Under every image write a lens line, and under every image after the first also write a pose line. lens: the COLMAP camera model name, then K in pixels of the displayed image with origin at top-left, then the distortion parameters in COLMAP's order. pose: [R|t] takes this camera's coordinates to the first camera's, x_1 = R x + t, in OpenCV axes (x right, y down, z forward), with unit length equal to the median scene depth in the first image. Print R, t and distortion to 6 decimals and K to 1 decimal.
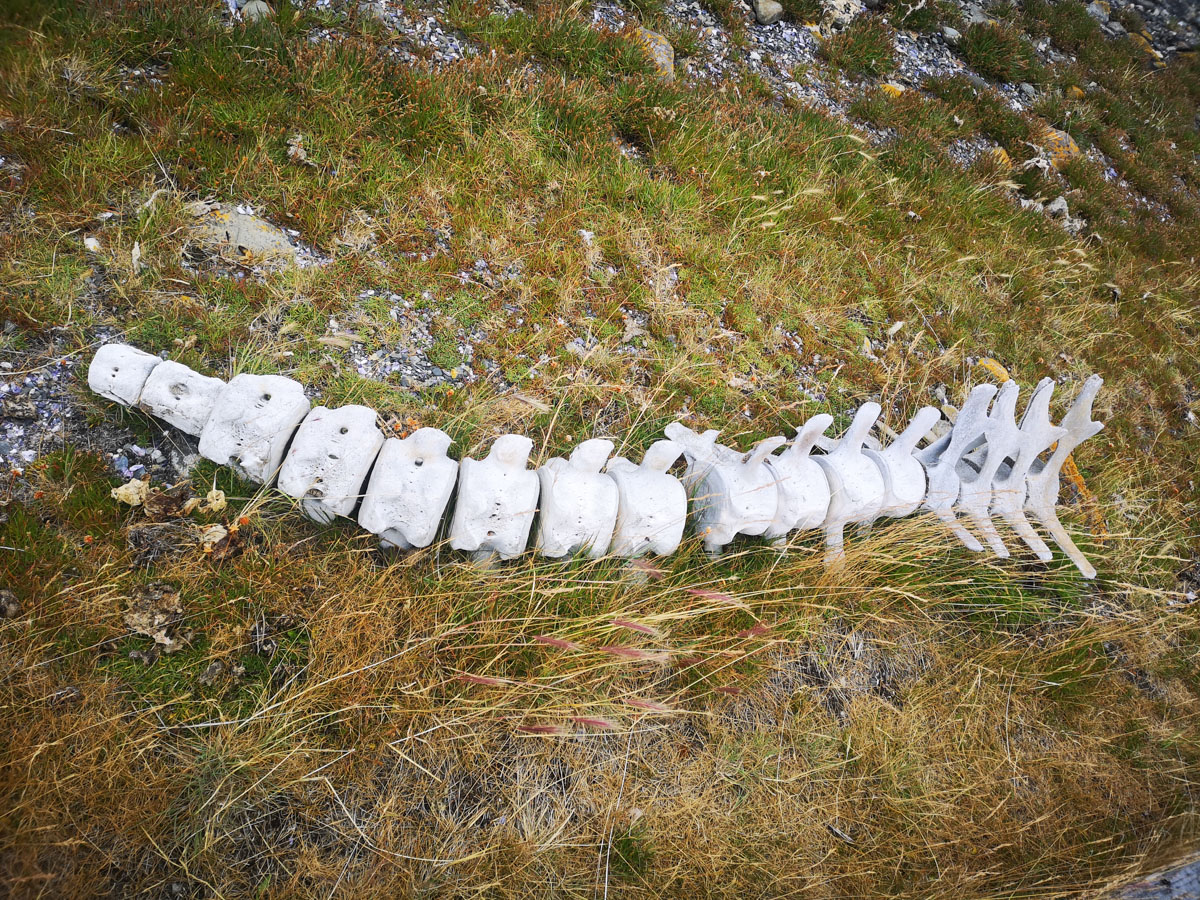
lens RADIAL K [[955.1, 0, 600.0], [0, 955.1, 450.0], [0, 0, 1]] dist [0.070298, -0.078408]
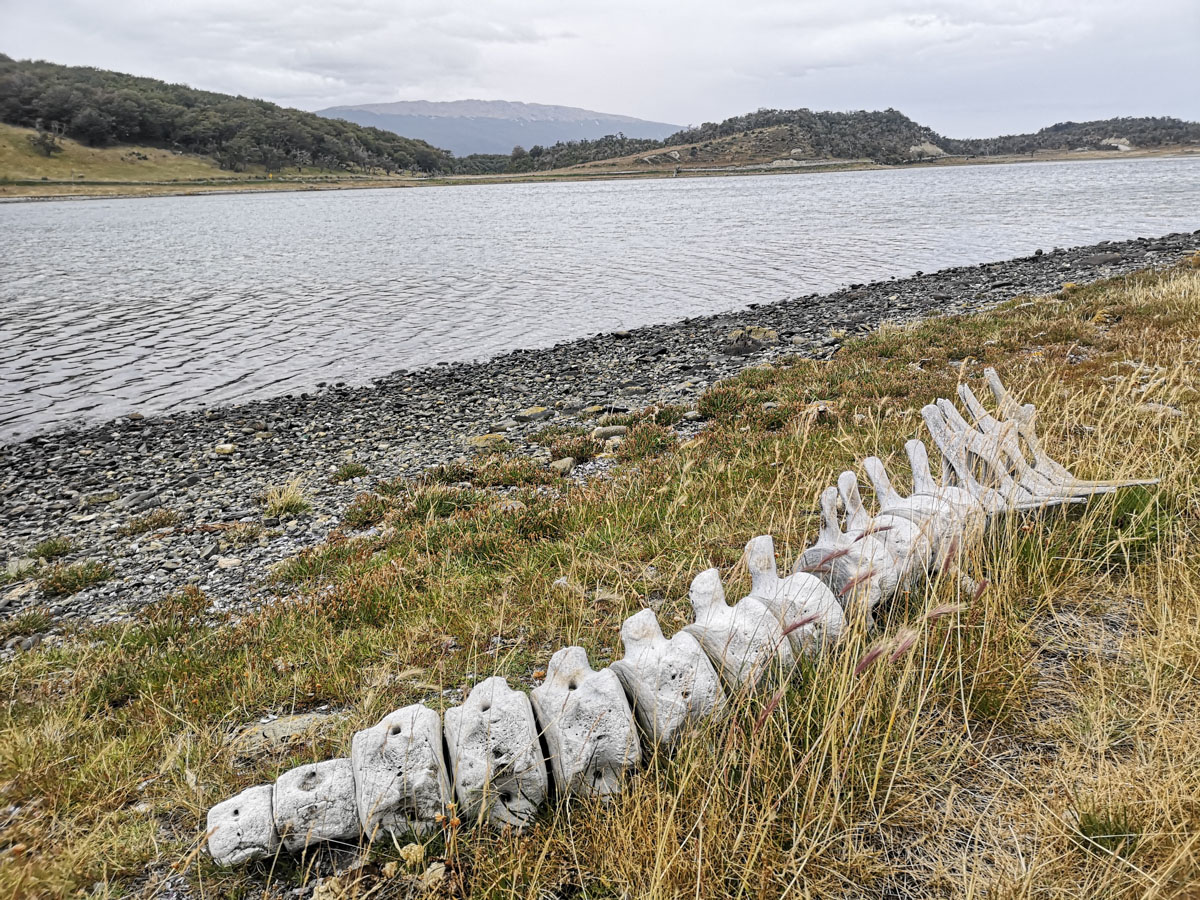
lens RADIAL K [[955.1, 0, 600.0], [0, 955.1, 450.0], [0, 0, 1]] dist [0.070298, -0.078408]
pose [[0.762176, -0.562427, 0.320566, -0.325607], [0.637032, 0.563456, -0.526031, 0.370361], [0.115229, 0.605139, 0.787737, 0.150592]]
